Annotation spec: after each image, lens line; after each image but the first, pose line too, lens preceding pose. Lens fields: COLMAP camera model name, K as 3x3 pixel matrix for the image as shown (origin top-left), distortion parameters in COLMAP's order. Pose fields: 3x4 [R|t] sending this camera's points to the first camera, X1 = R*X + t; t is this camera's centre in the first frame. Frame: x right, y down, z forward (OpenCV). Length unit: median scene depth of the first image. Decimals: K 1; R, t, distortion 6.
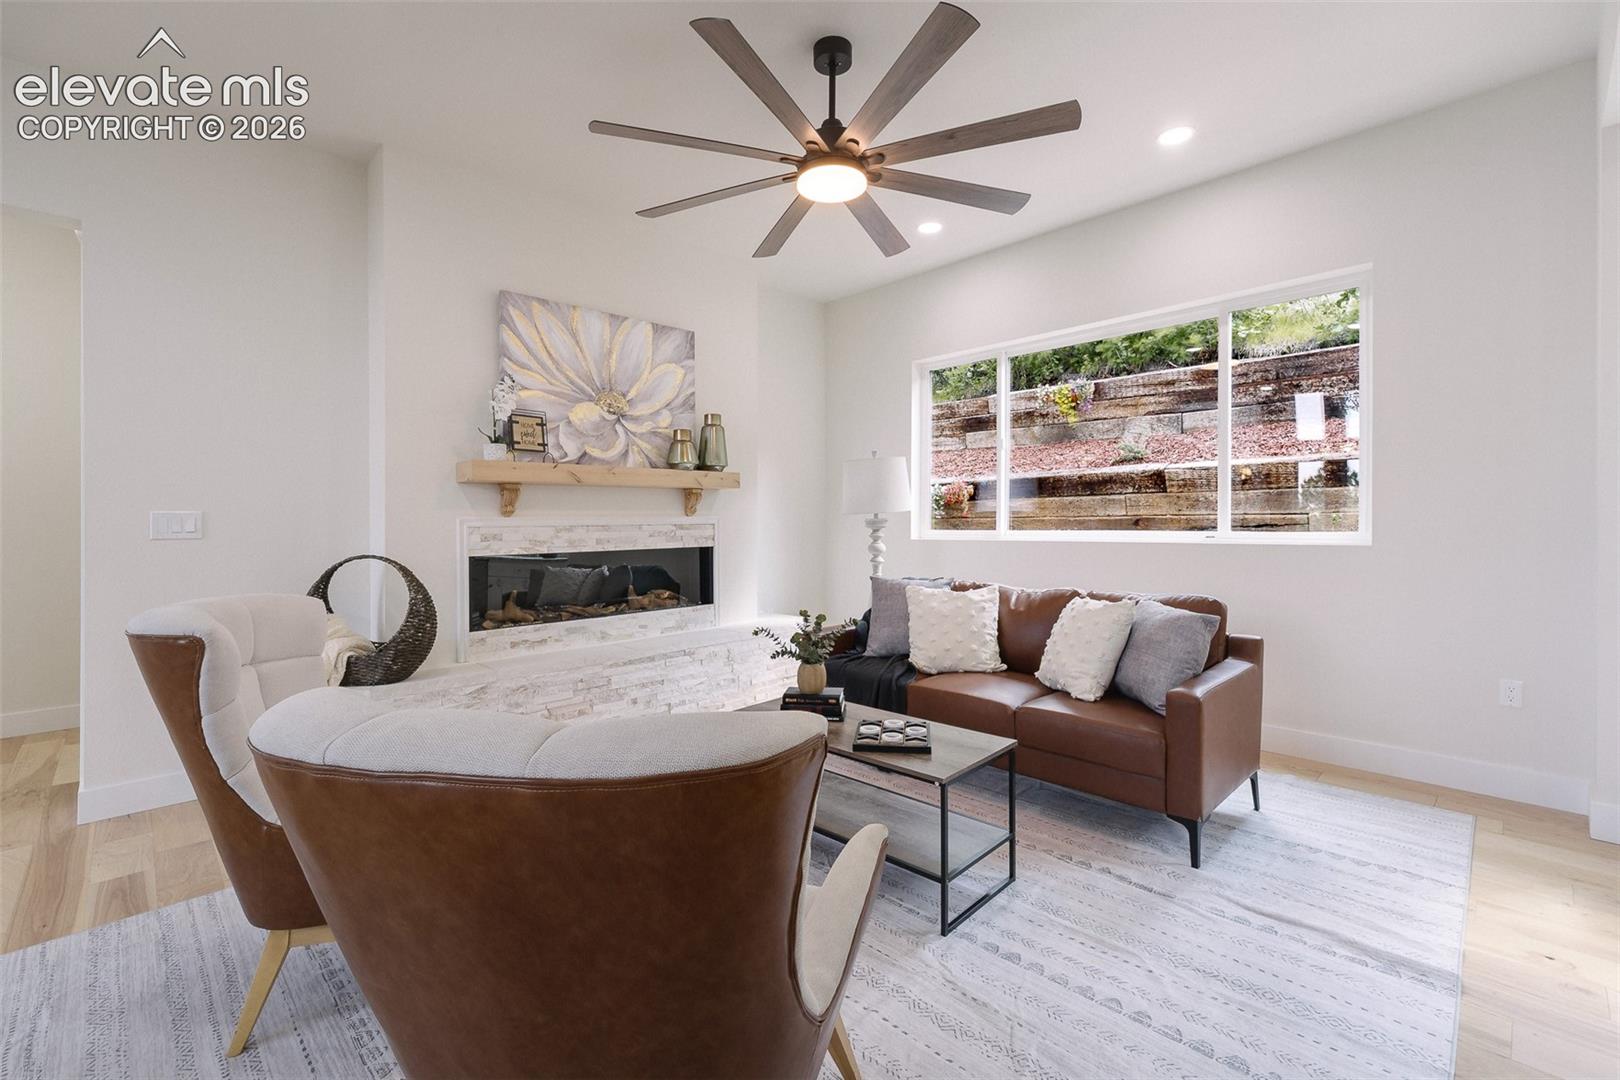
lens RADIAL K [[698.4, 0, 804.2], [0, 698.4, 530.9], [0, 0, 1]] dist [-0.000123, -0.000852]
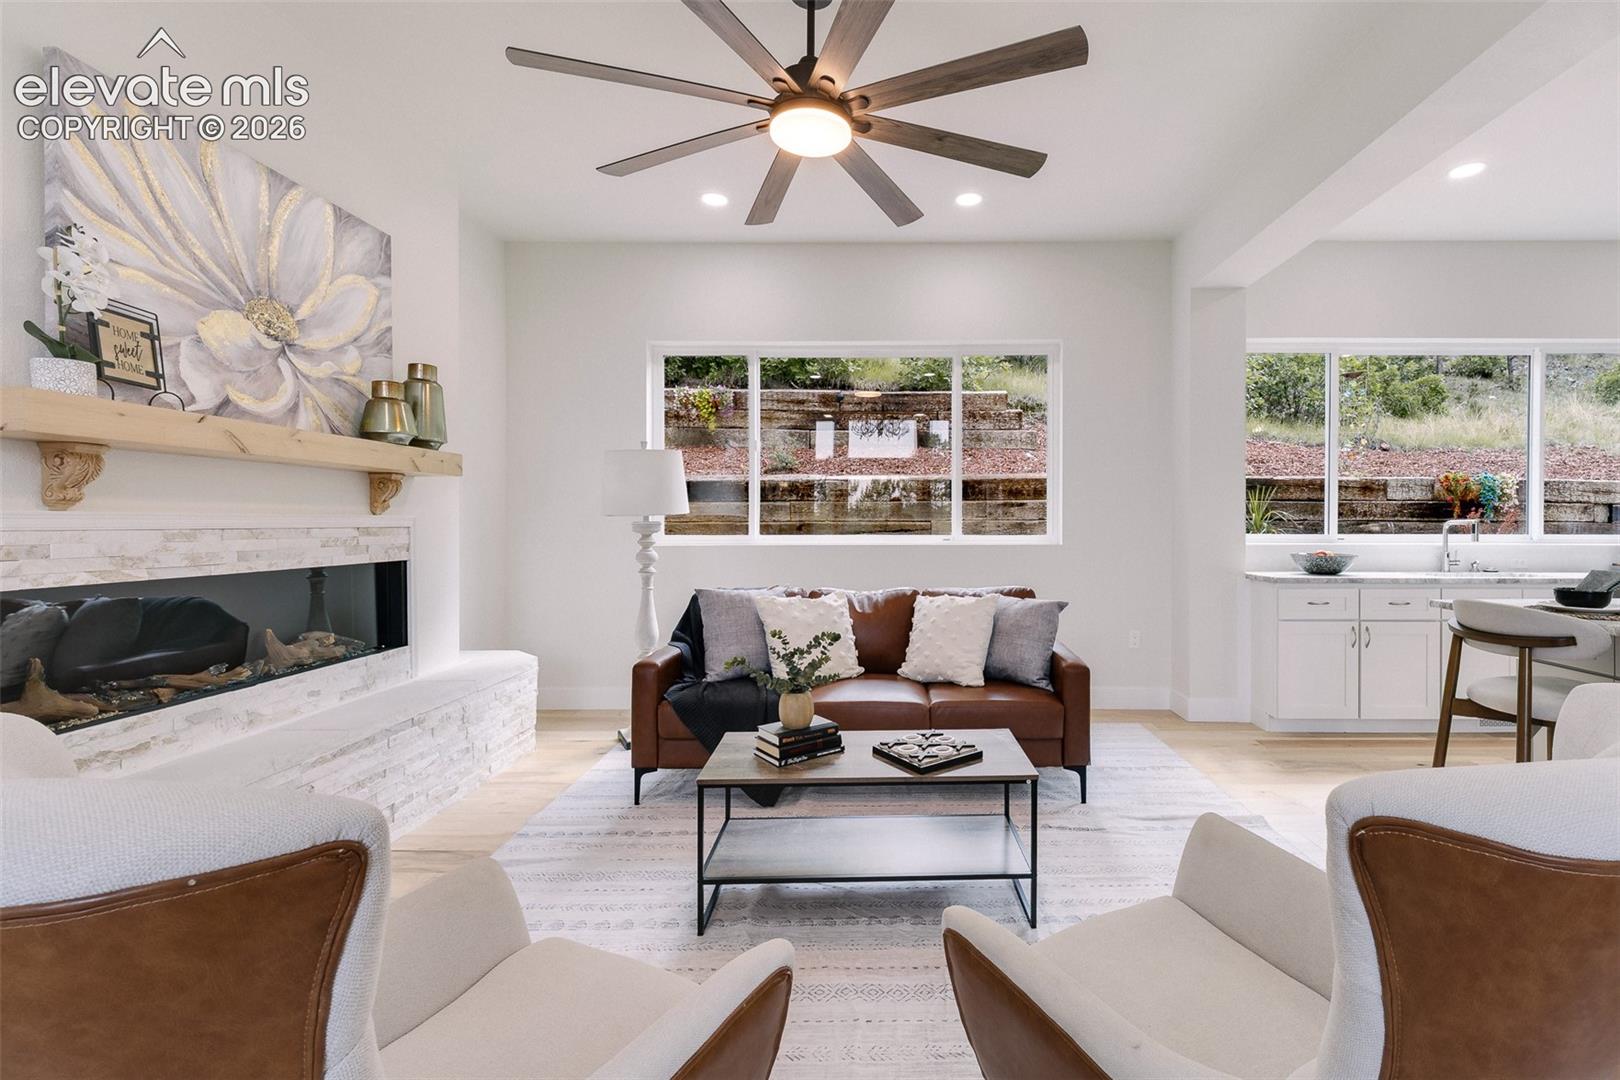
lens RADIAL K [[713.5, 0, 891.3], [0, 713.5, 535.2], [0, 0, 1]] dist [0.004453, -0.007323]
pose [[0.694384, -0.003093, 0.719598, -0.334047], [0.005320, 0.999985, -0.000835, 0.001121], [-0.719585, 0.004408, 0.694391, 0.201648]]
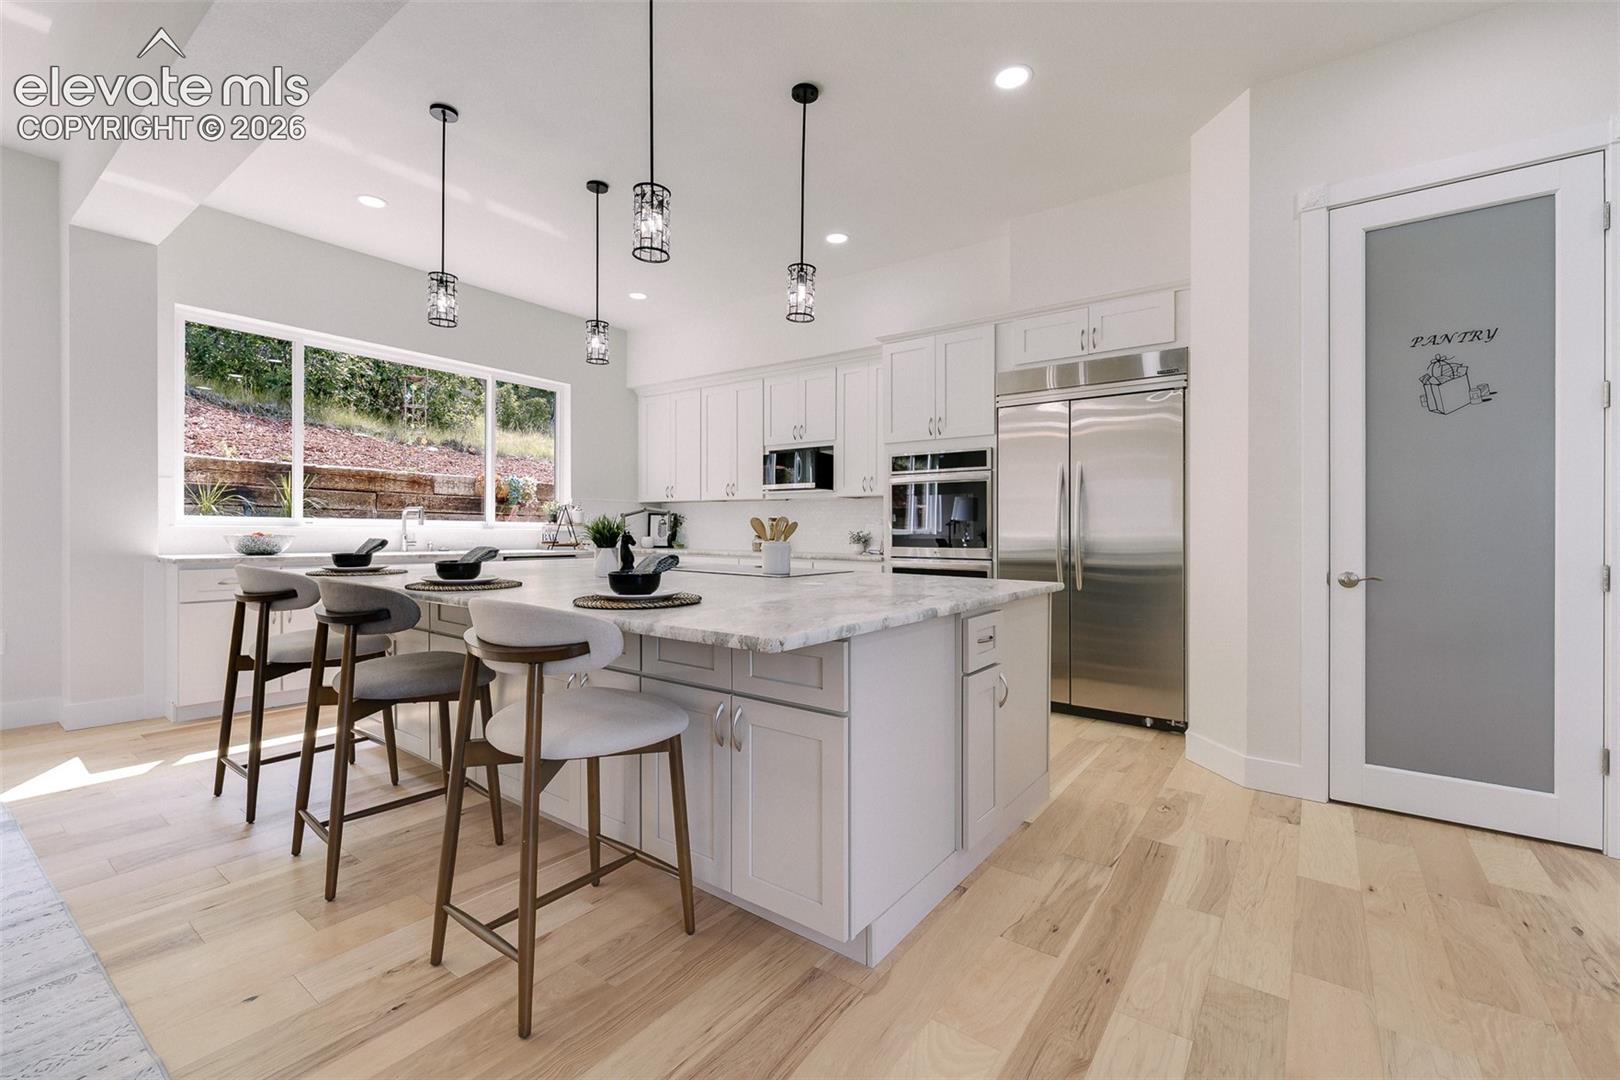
lens RADIAL K [[686.3, 0, 812.3], [0, 686.3, 530.4], [0, 0, 1]] dist [-0.000847, -0.000474]
pose [[-0.176590, 0.002628, 0.984281, -0.291639], [0.000787, 0.999996, -0.002529, 0.025864], [-0.984284, 0.000328, -0.176591, -0.144209]]
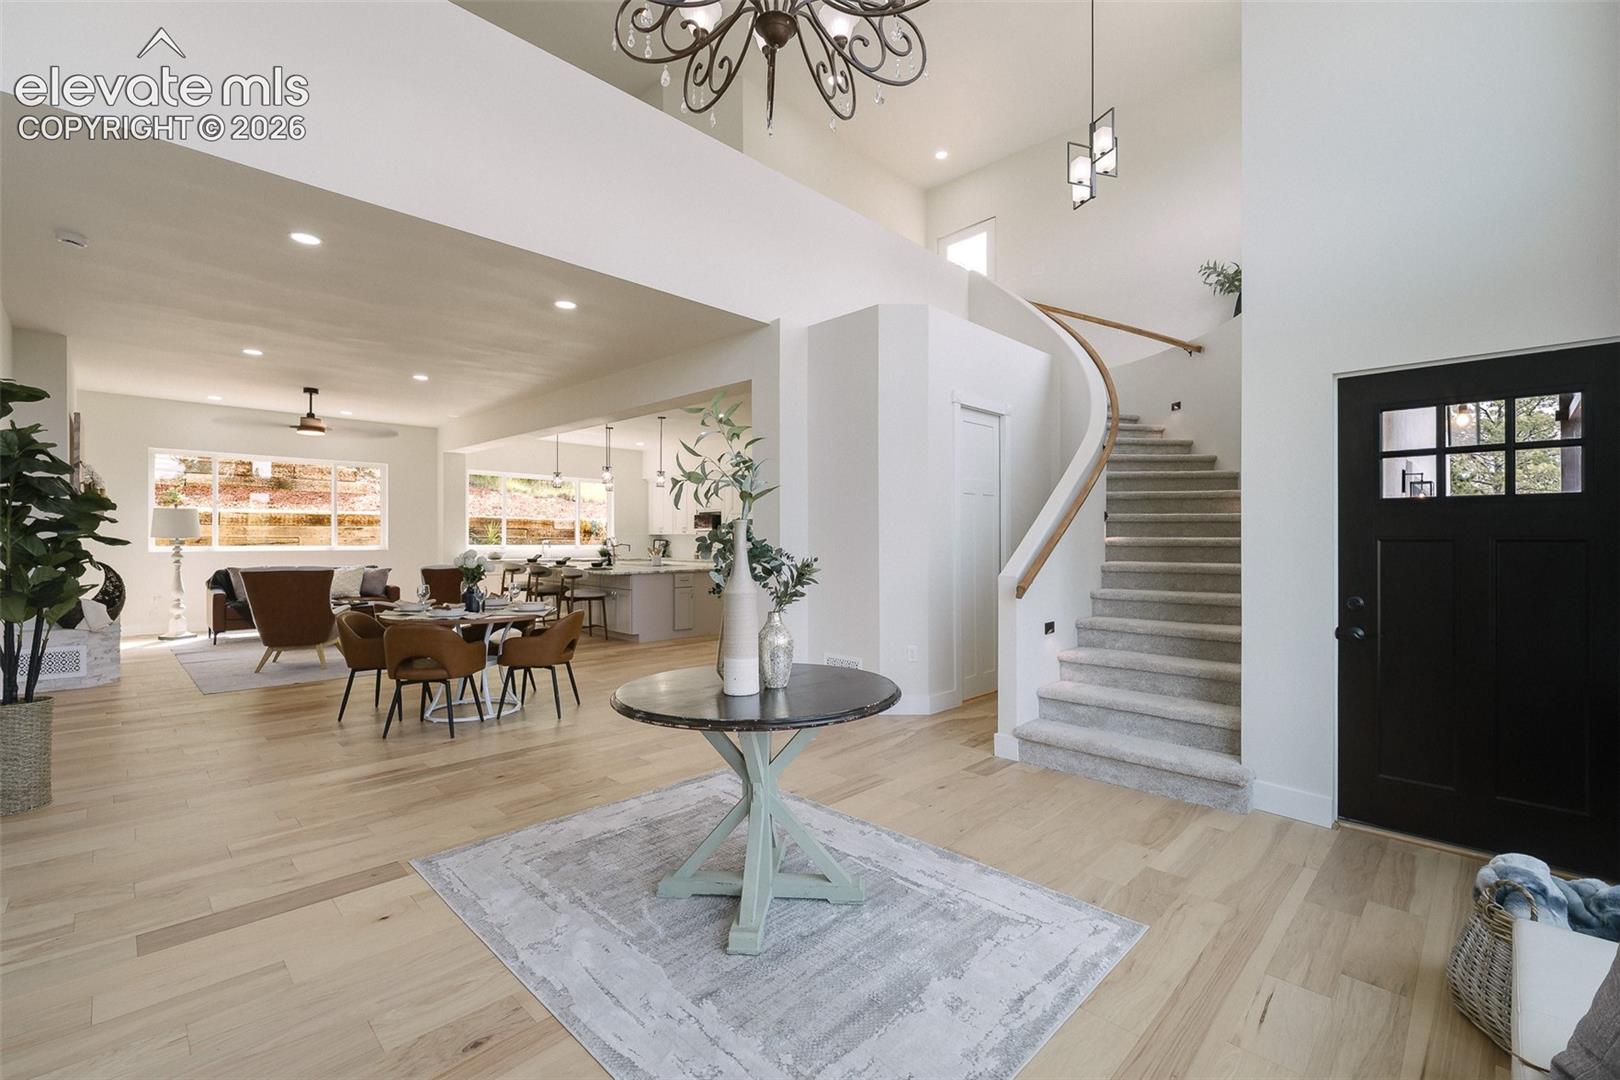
lens RADIAL K [[695.2, 0, 810.7], [0, 695.2, 528.8], [0, 0, 1]] dist [0.003239, -0.000641]
pose [[-0.029426, 0.017955, 0.999406, -1.965791], [0.003558, 0.999834, -0.017858, -0.010248], [-0.999561, 0.003030, -0.029485, -0.702194]]
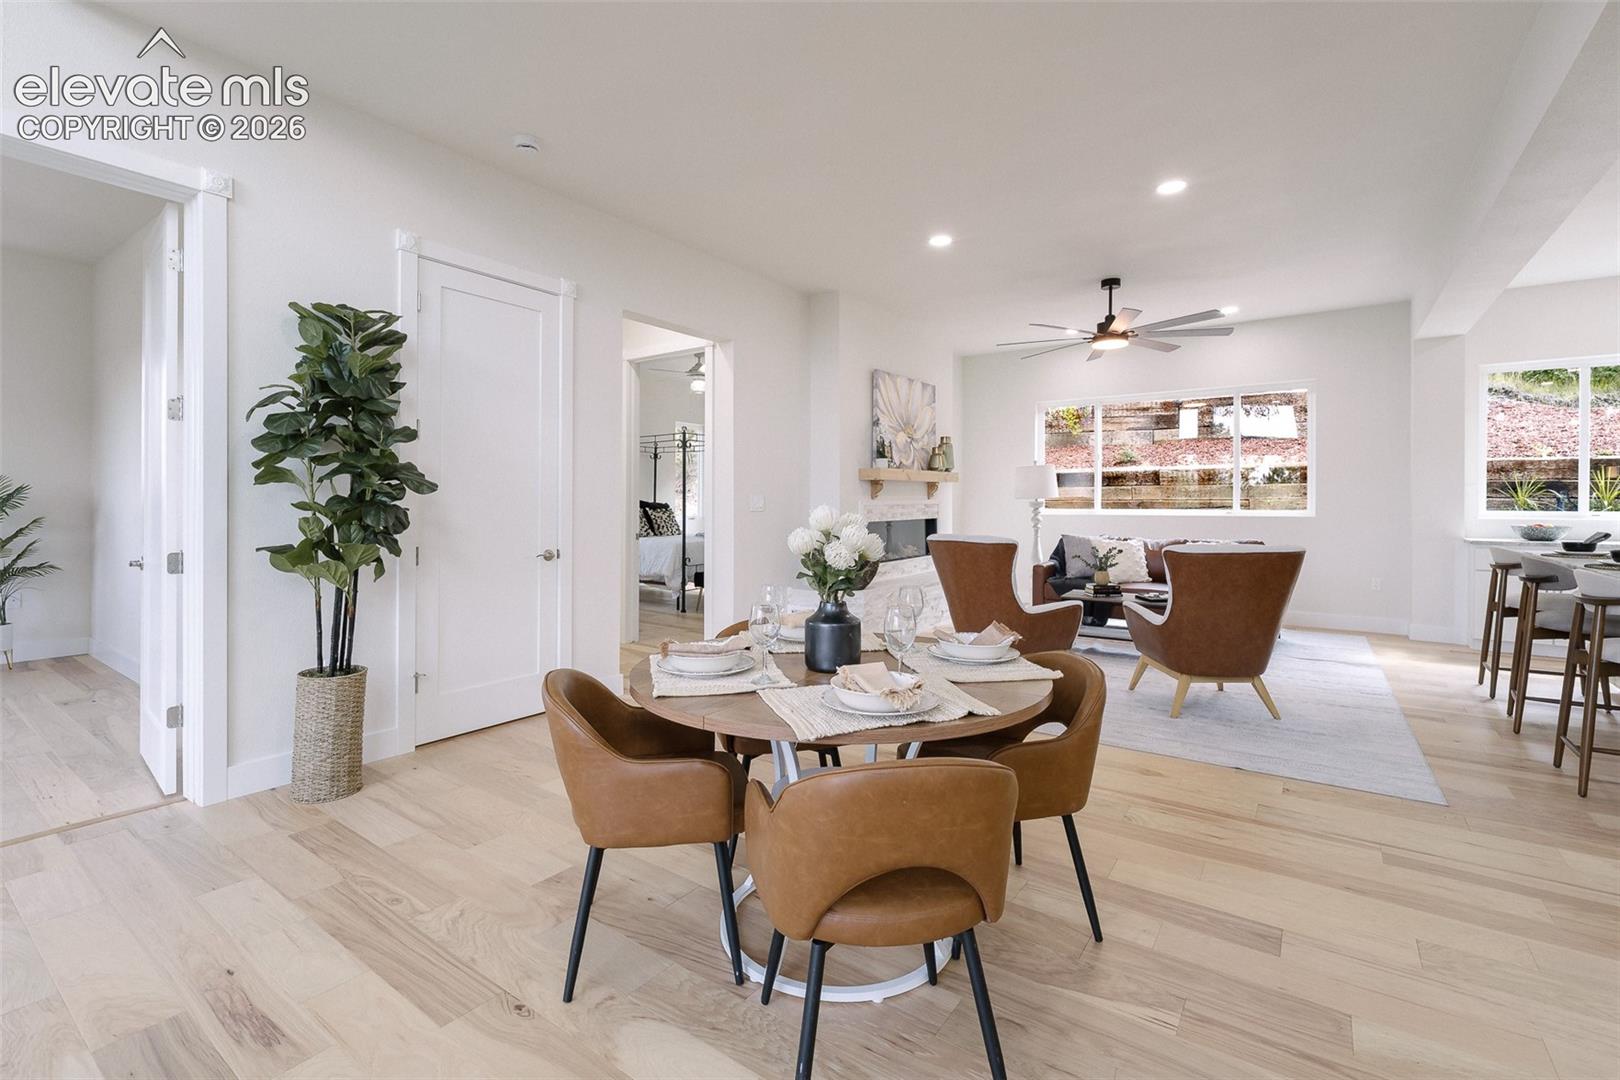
lens RADIAL K [[714.8, 0, 804.6], [0, 714.8, 511.7], [0, 0, 1]] dist [0.000115, -0.000796]
pose [[0.982763, 0.003585, 0.184838, -0.808428], [-0.004037, 0.999990, 0.002073, 0.005553], [-0.184828, -0.002783, 0.982767, -0.612611]]
